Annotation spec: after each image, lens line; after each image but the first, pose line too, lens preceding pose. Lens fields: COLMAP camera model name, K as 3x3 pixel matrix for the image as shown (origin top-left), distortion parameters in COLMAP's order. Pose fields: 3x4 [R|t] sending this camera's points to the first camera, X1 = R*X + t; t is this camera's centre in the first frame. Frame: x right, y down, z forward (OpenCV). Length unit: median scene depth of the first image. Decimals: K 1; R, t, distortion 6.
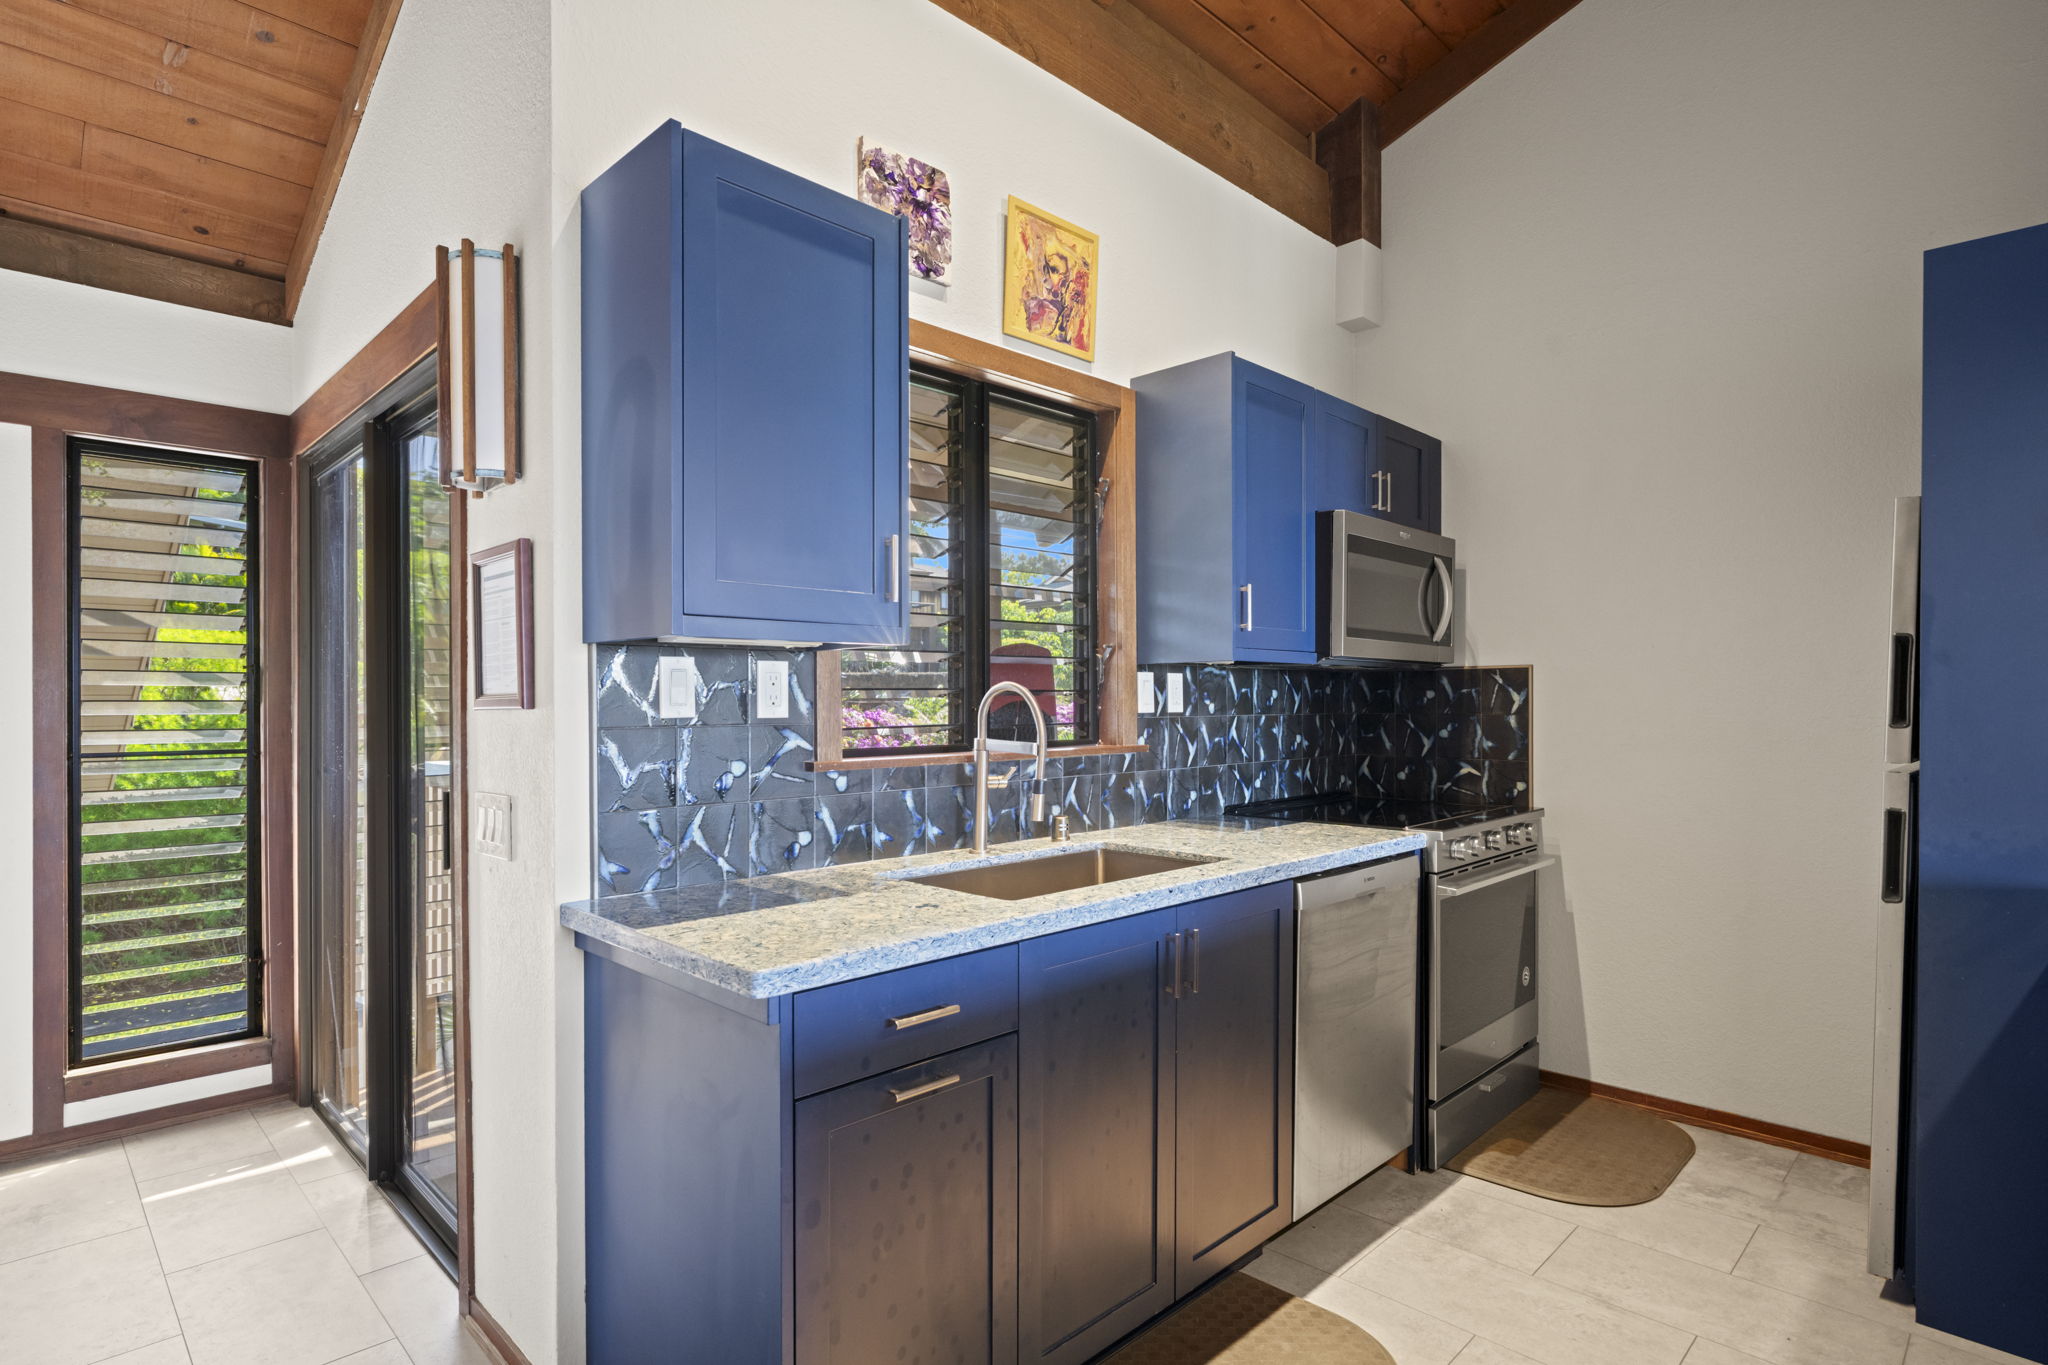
lens RADIAL K [[1040.7, 0, 1024.5], [0, 1040.7, 698.9], [0, 0, 1]] dist [0.000905, -0.001523]
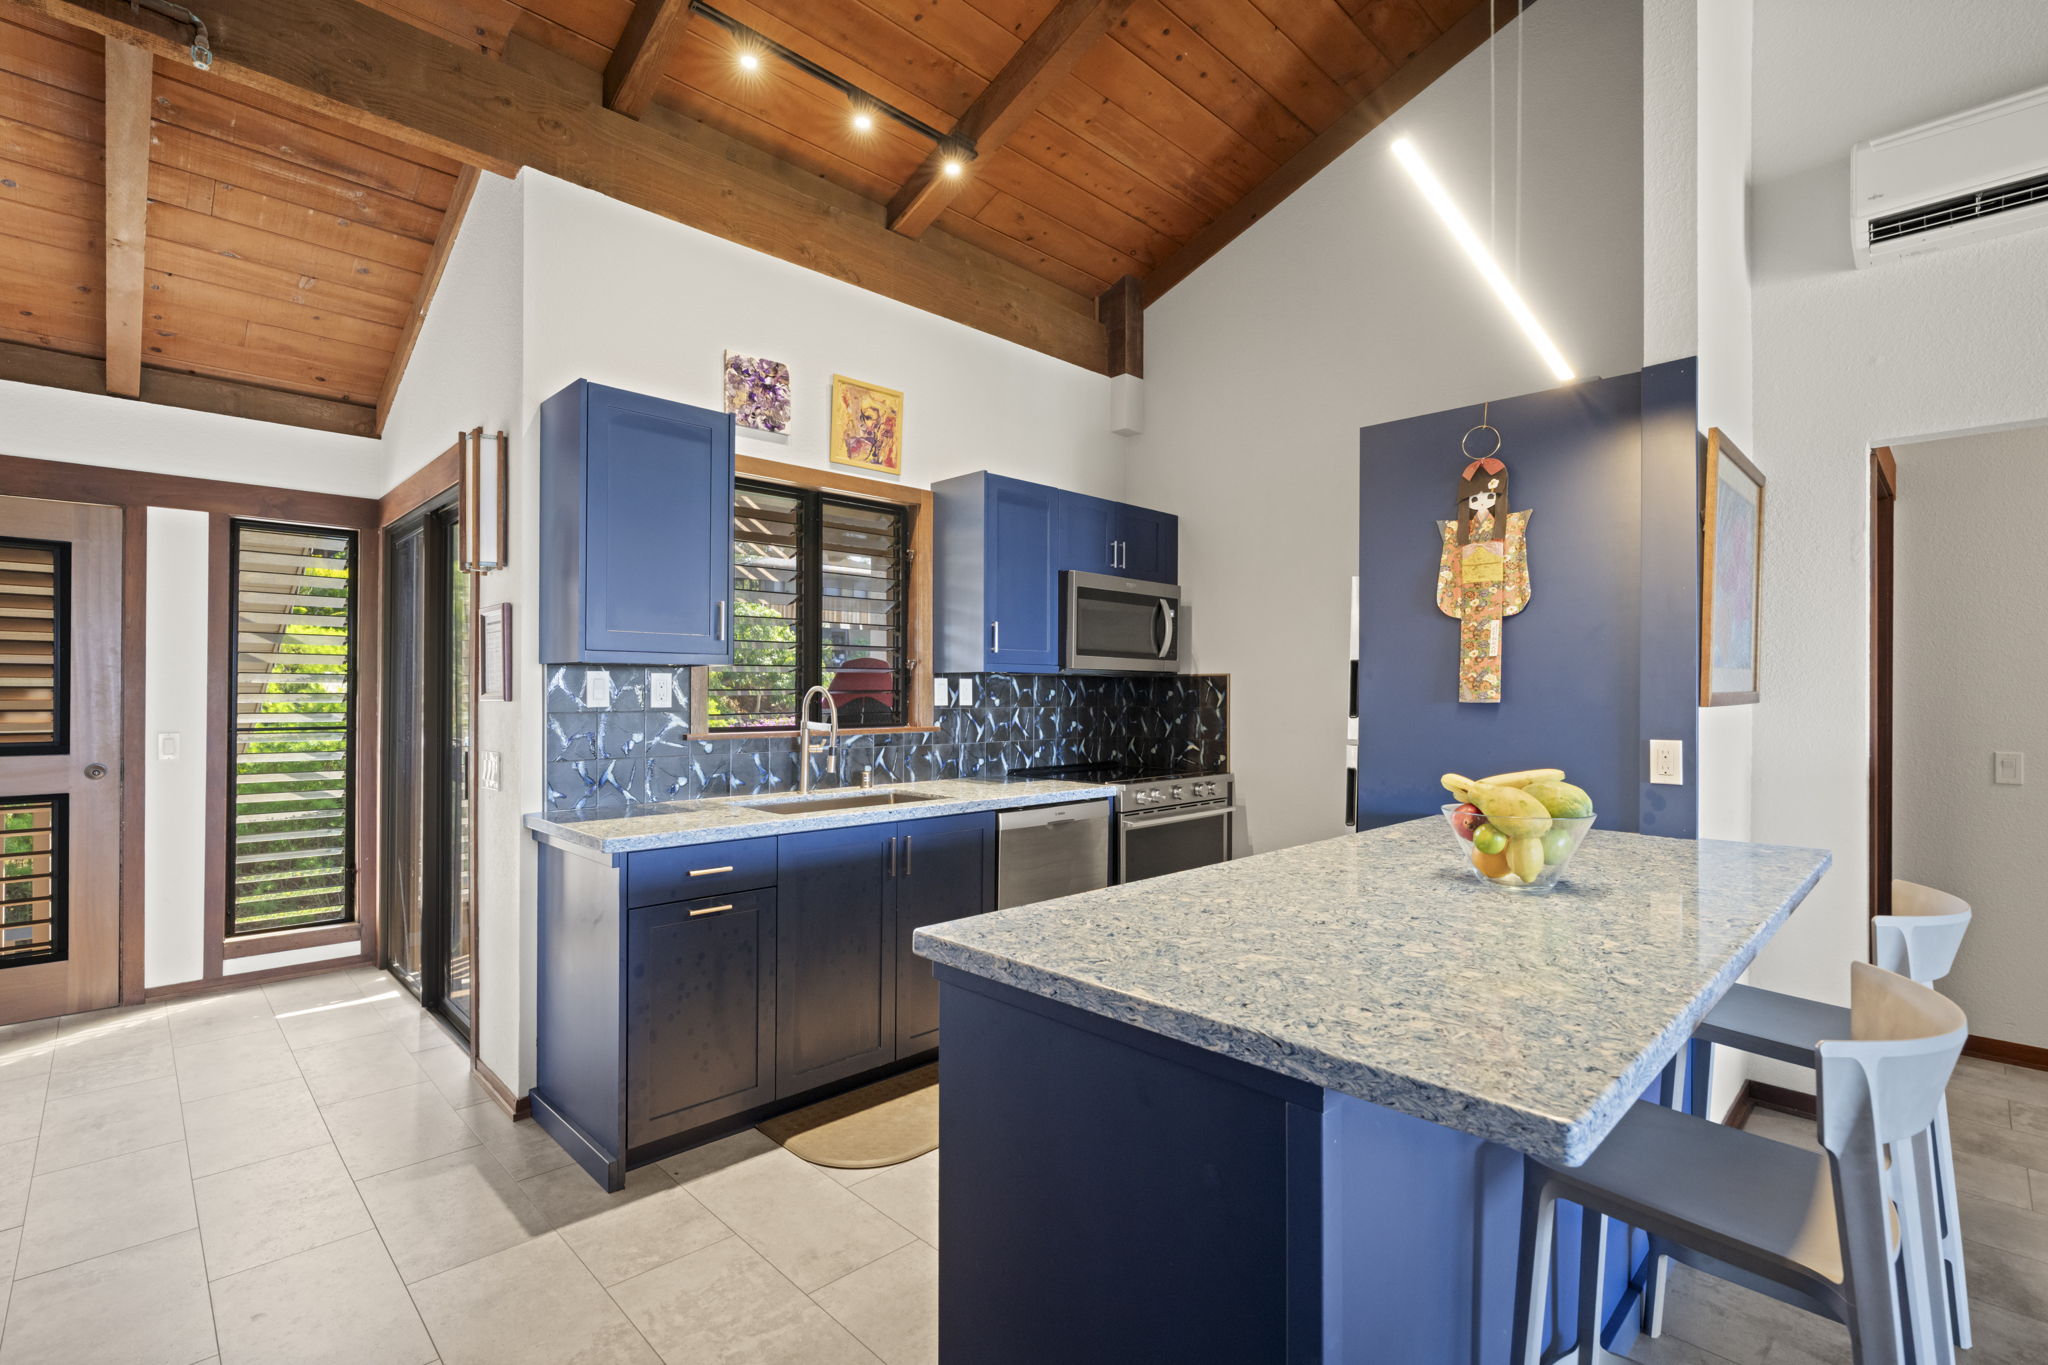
lens RADIAL K [[929.4, 0, 1024.0], [0, 929.4, 682.5], [0, 0, 1]] dist [-0.001590, 0.000141]
pose [[0.999899, 0.005878, -0.012905, 0.256959], [-0.005996, 0.999941, -0.009102, -0.008373], [0.012851, 0.009178, 0.999875, -0.340842]]
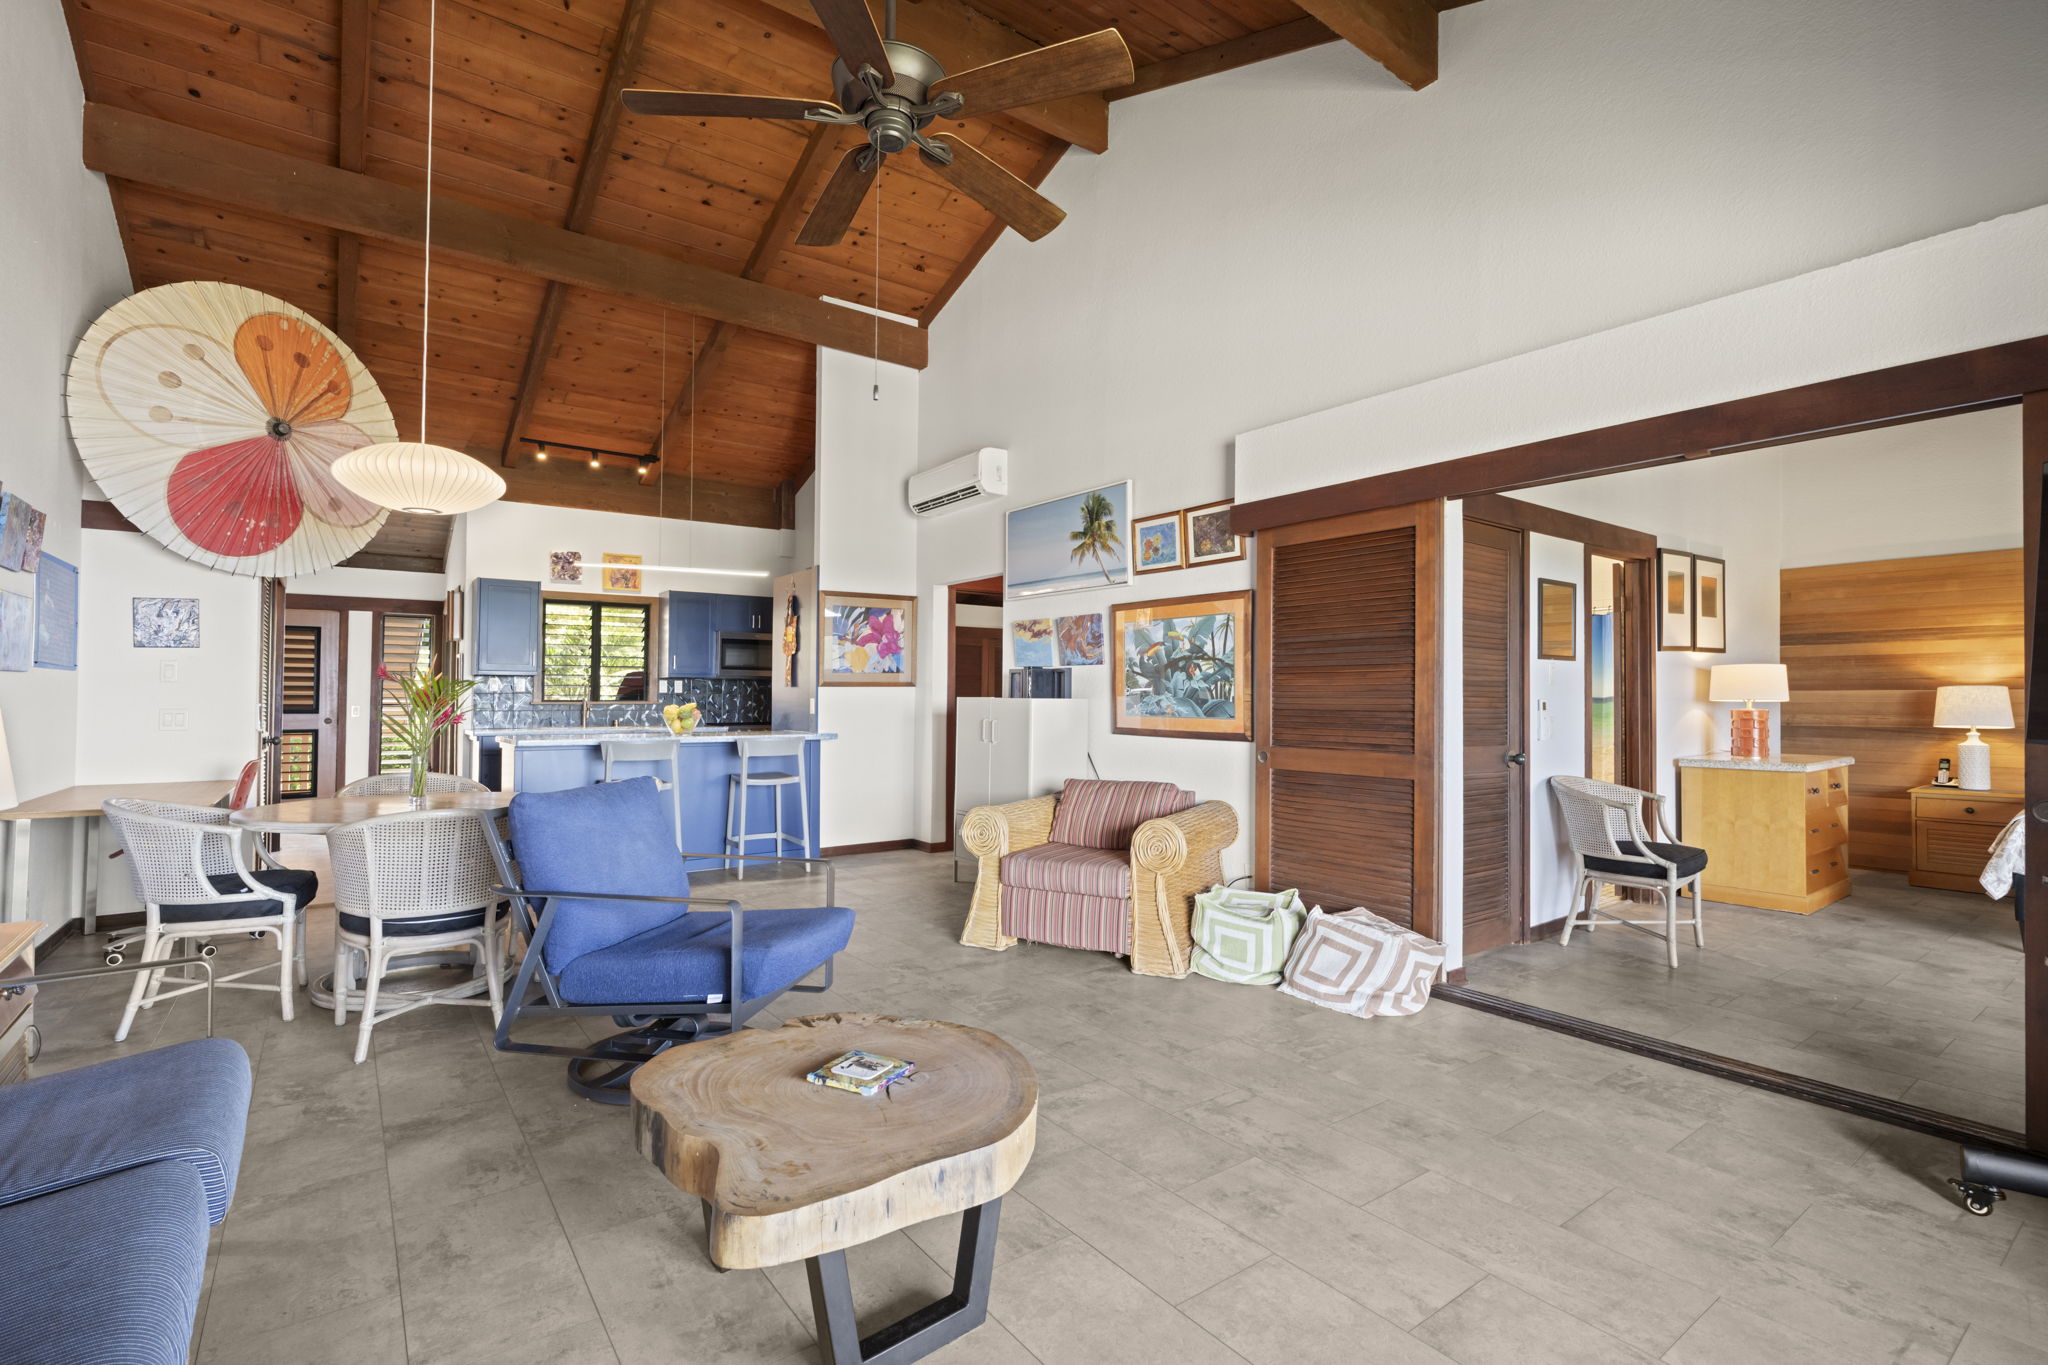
lens RADIAL K [[929.2, 0, 1016.5], [0, 929.2, 676.8], [0, 0, 1]] dist [0.002235, 0.000170]
pose [[0.987321, 0.000376, -0.158734, 1.736845], [-0.004043, 0.999732, -0.022777, 0.025997], [0.158683, 0.023130, 0.987059, -1.796568]]
